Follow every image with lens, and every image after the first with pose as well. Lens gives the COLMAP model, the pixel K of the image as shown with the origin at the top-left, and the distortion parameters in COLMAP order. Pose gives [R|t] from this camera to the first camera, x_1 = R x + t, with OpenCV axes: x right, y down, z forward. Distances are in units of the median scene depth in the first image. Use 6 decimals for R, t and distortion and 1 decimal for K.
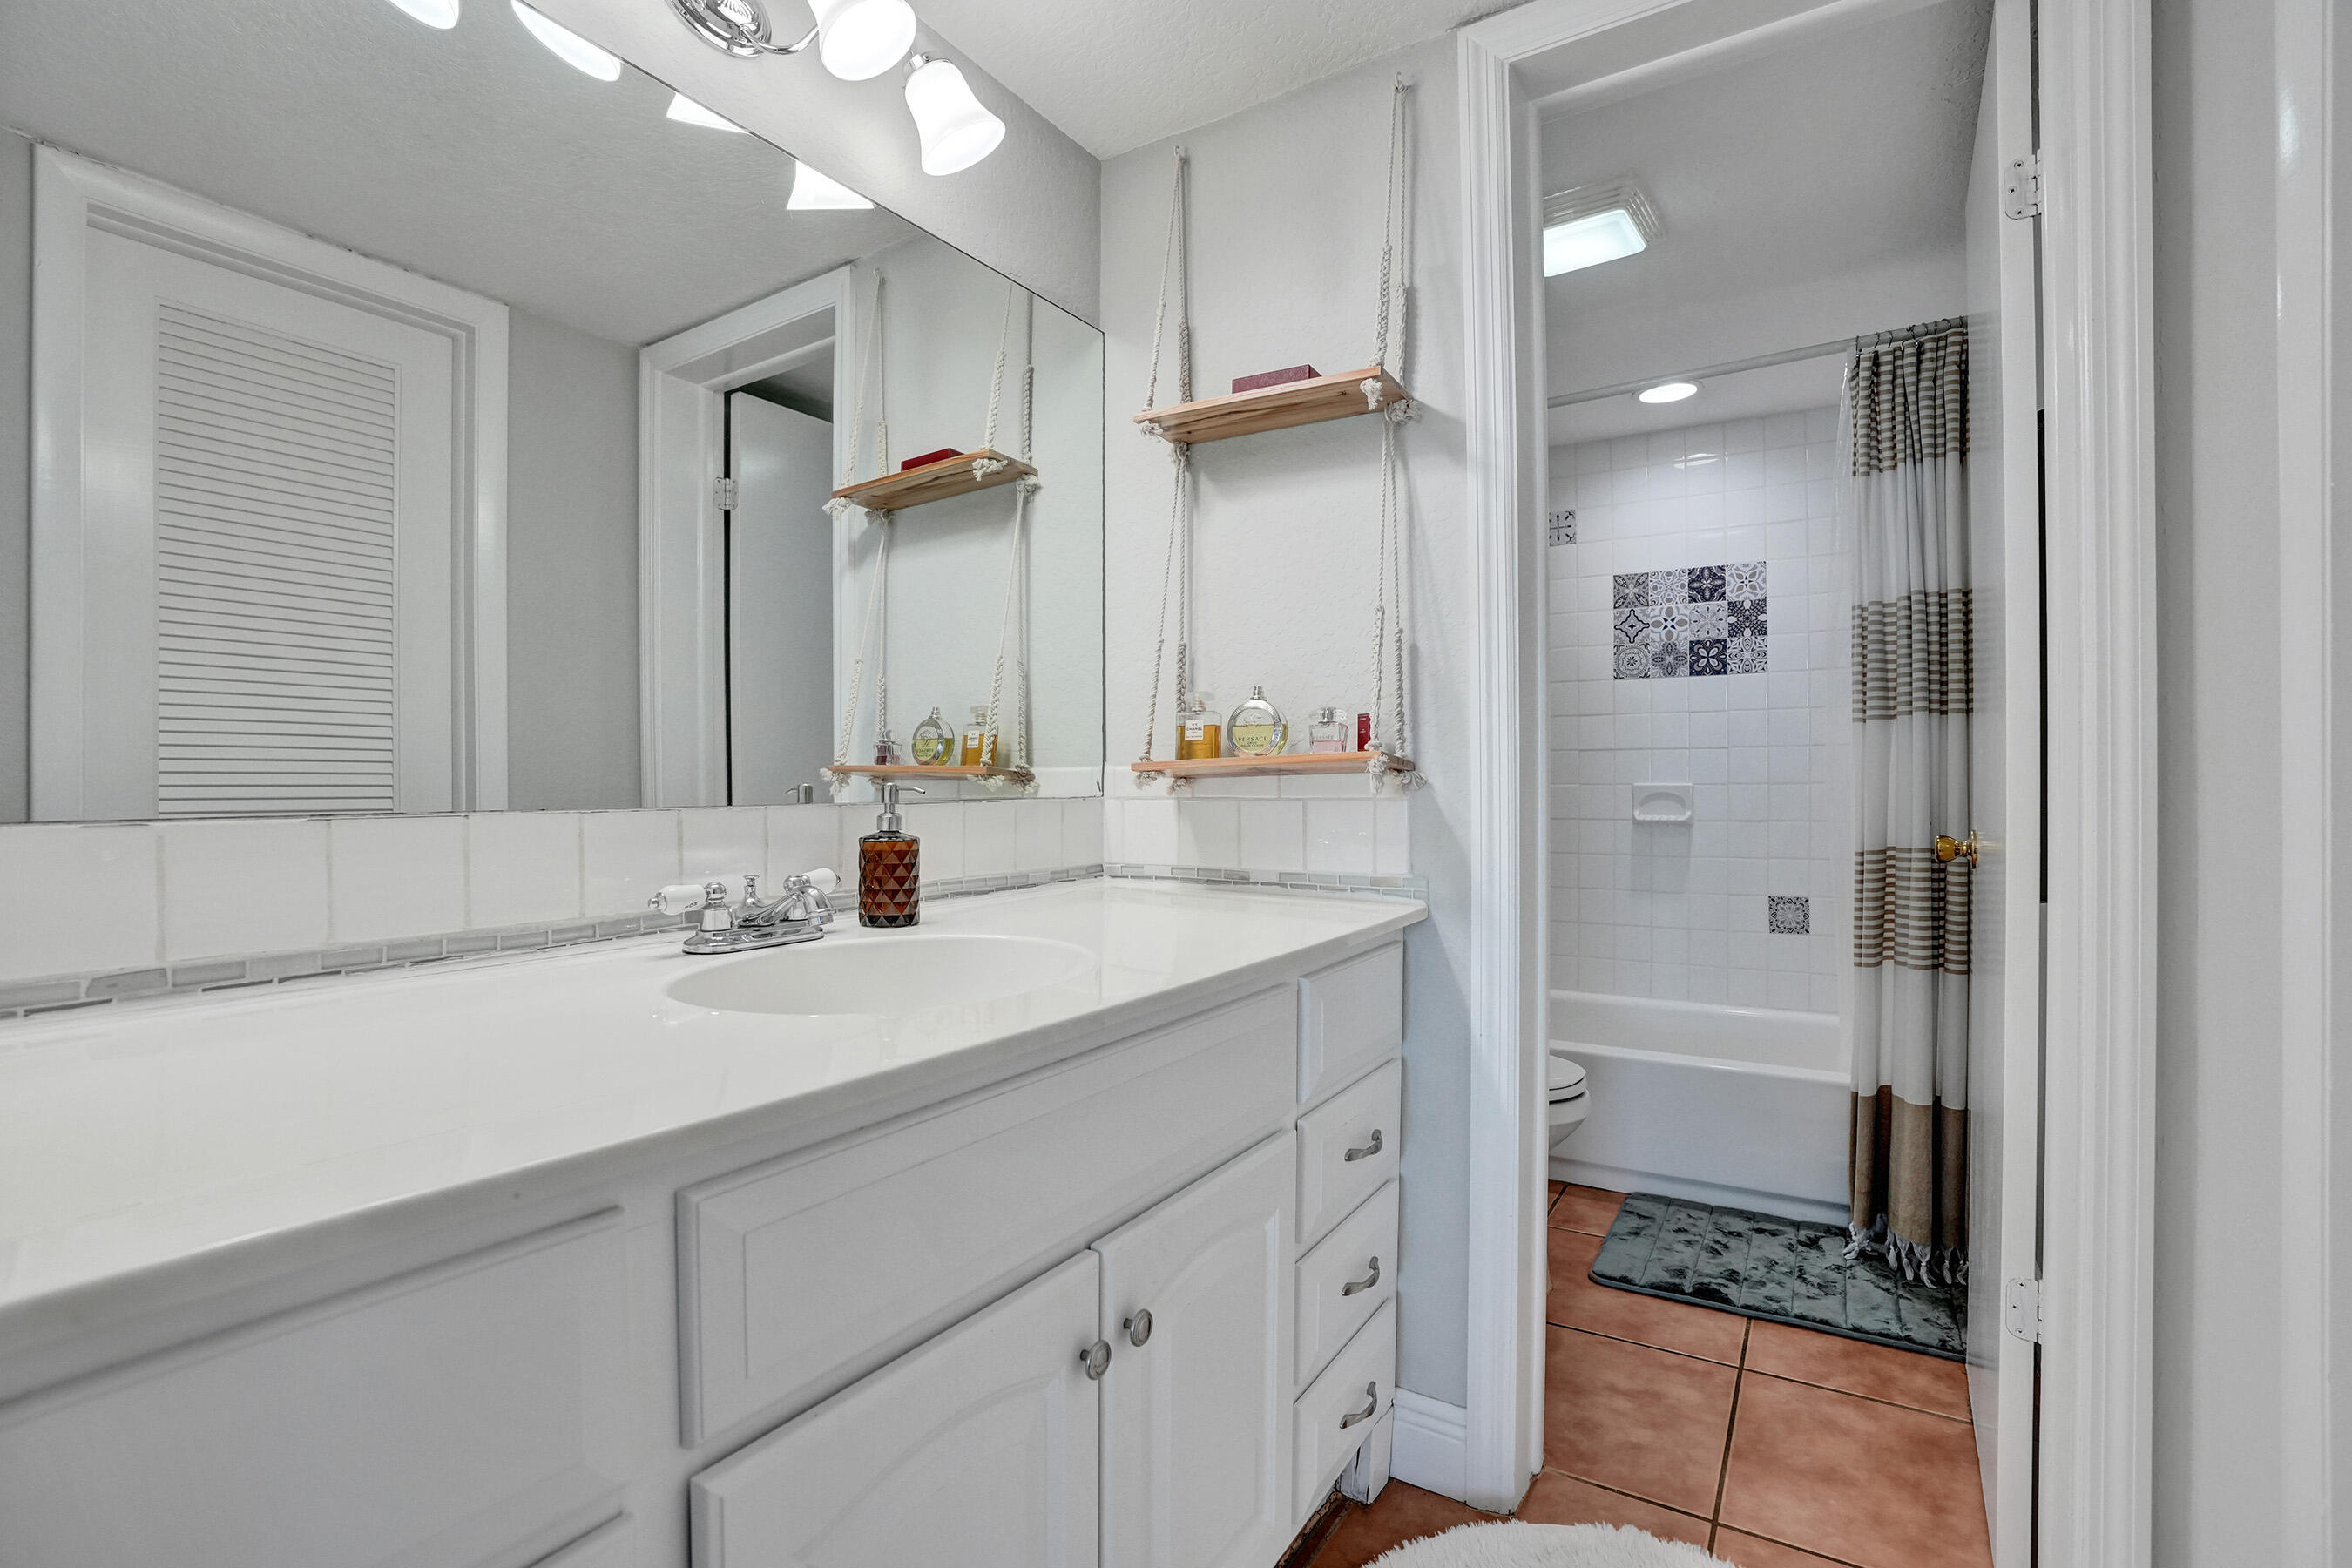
lens RADIAL K [[1085.5, 0, 1182.5], [0, 1085.5, 780.0], [0, 0, 1]] dist [-0.071984, 0.028270]
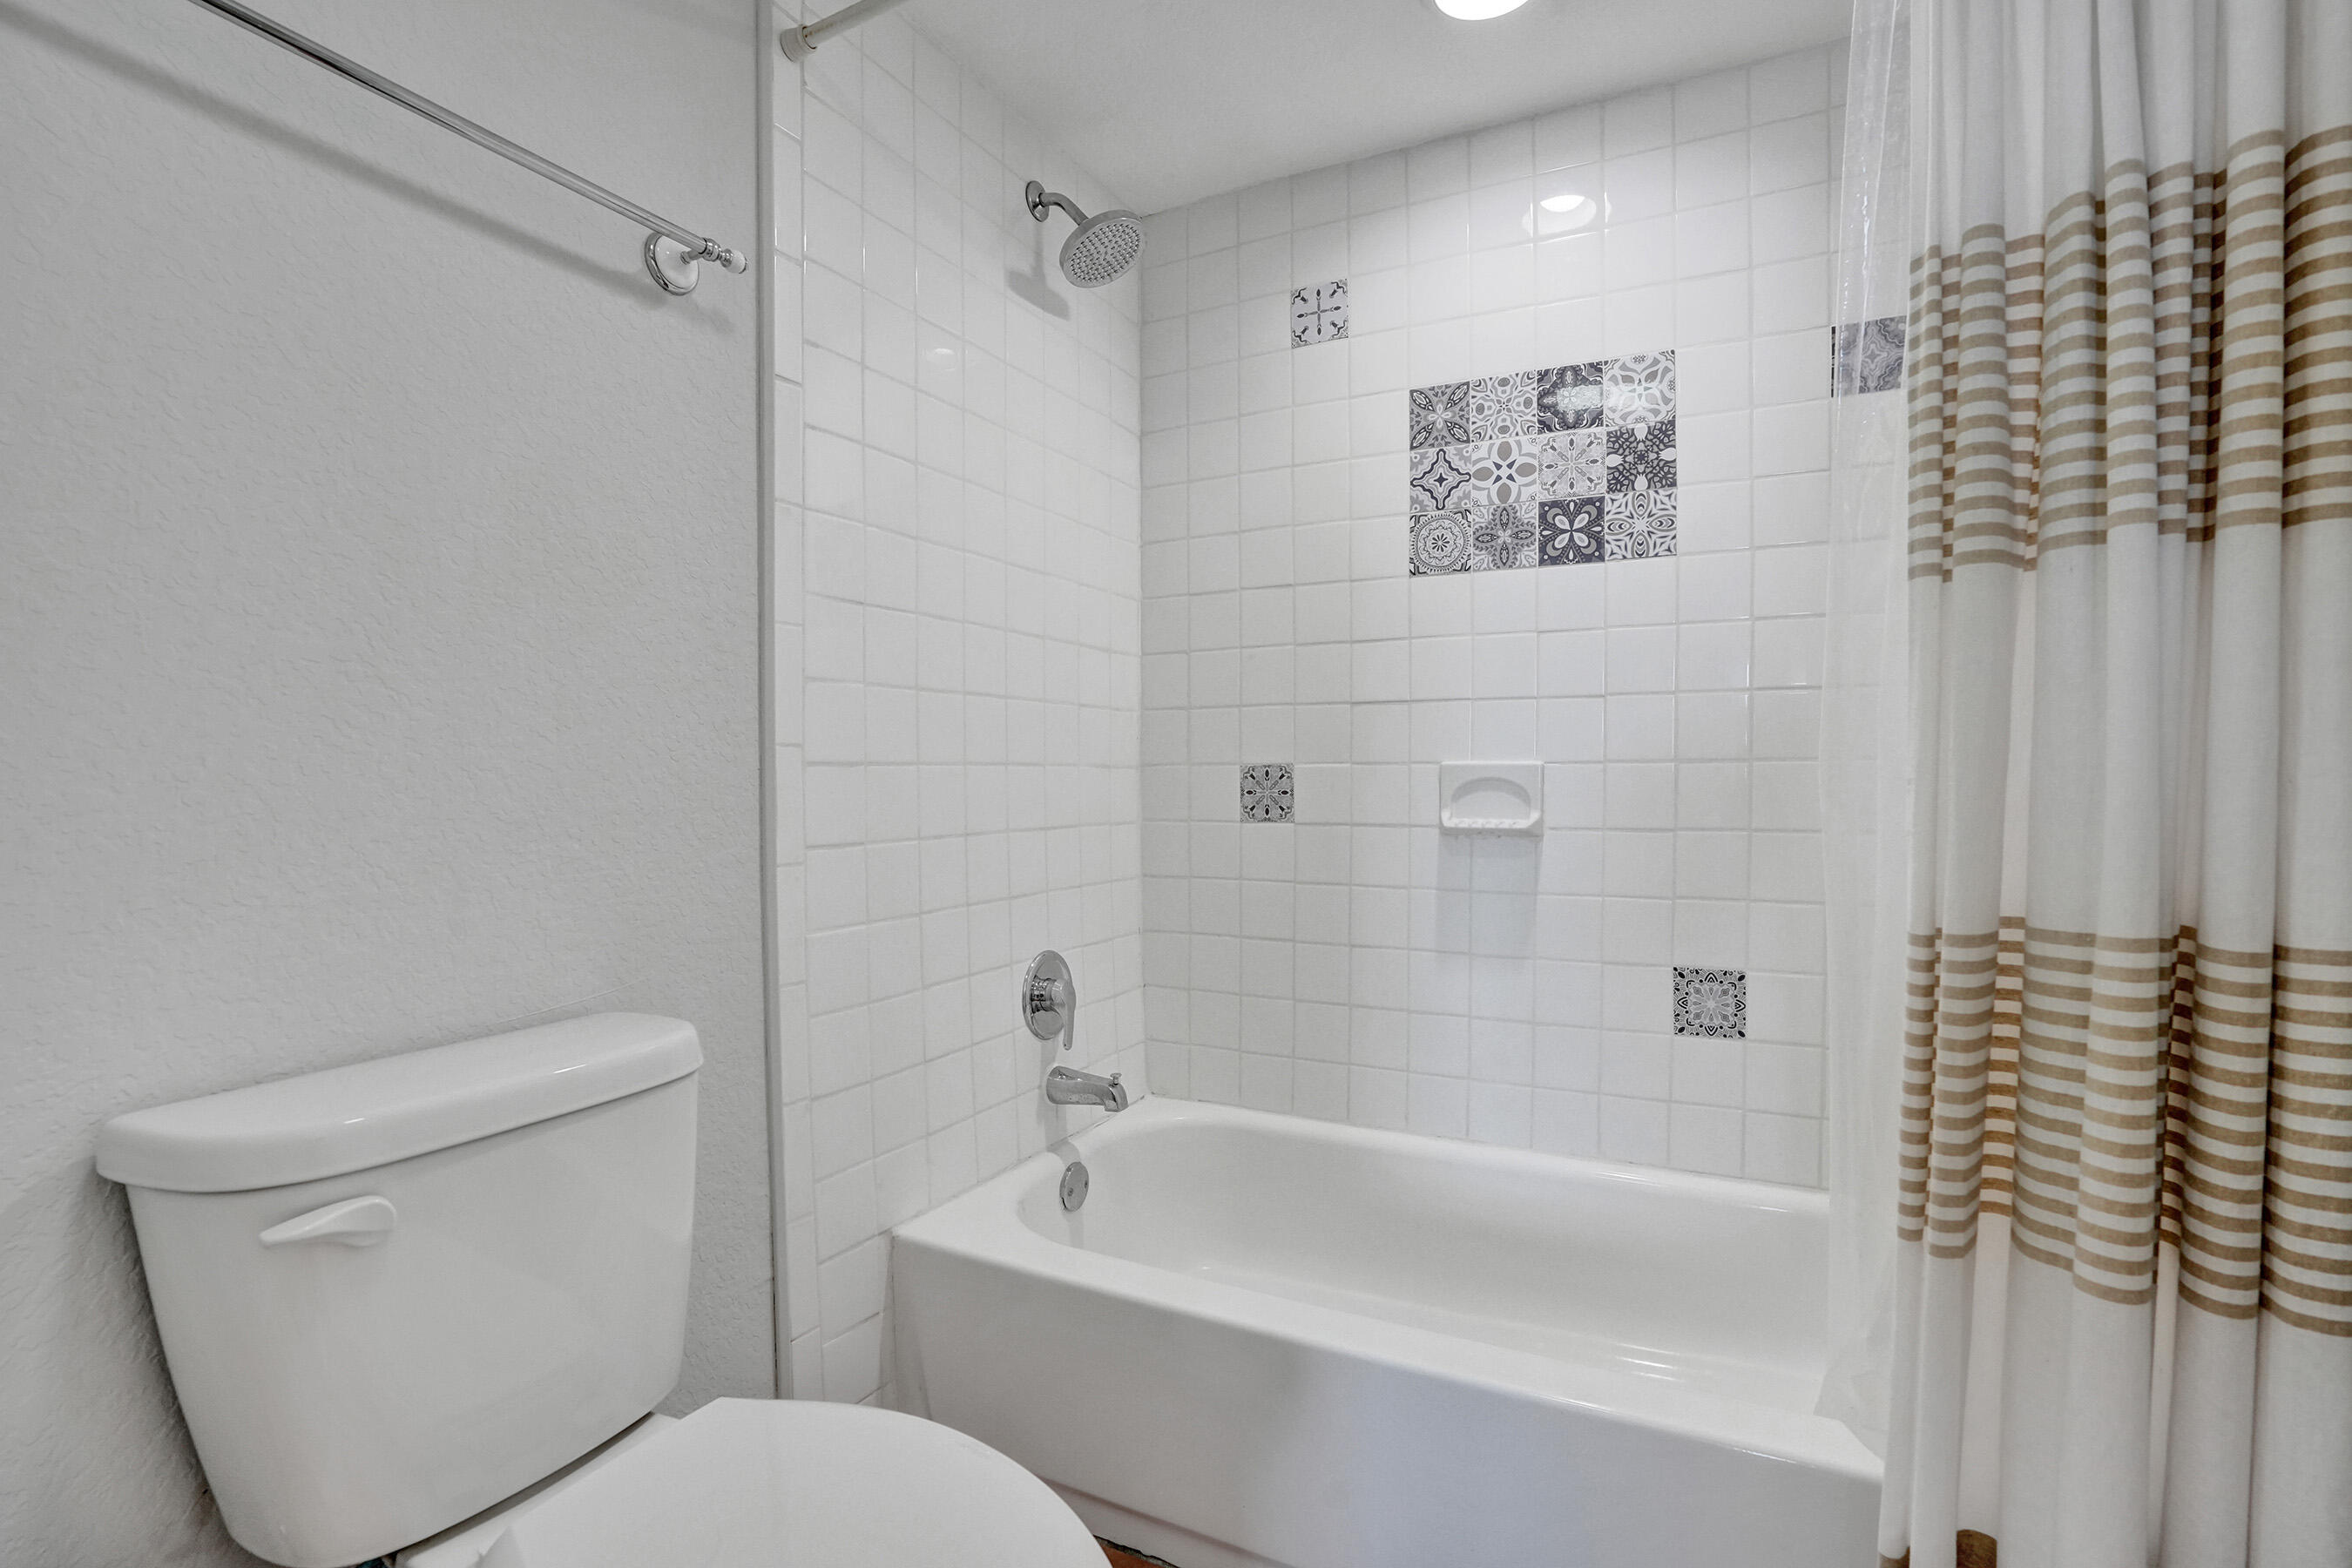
lens RADIAL K [[1085.5, 0, 1182.5], [0, 1085.5, 780.0], [0, 0, 1]] dist [-0.071984, 0.028270]
pose [[0.996979, 0.007952, 0.077266, 0.251226], [-0.008688, 0.999920, 0.009198, 0.009623], [-0.077187, -0.009842, 0.996968, 0.464265]]
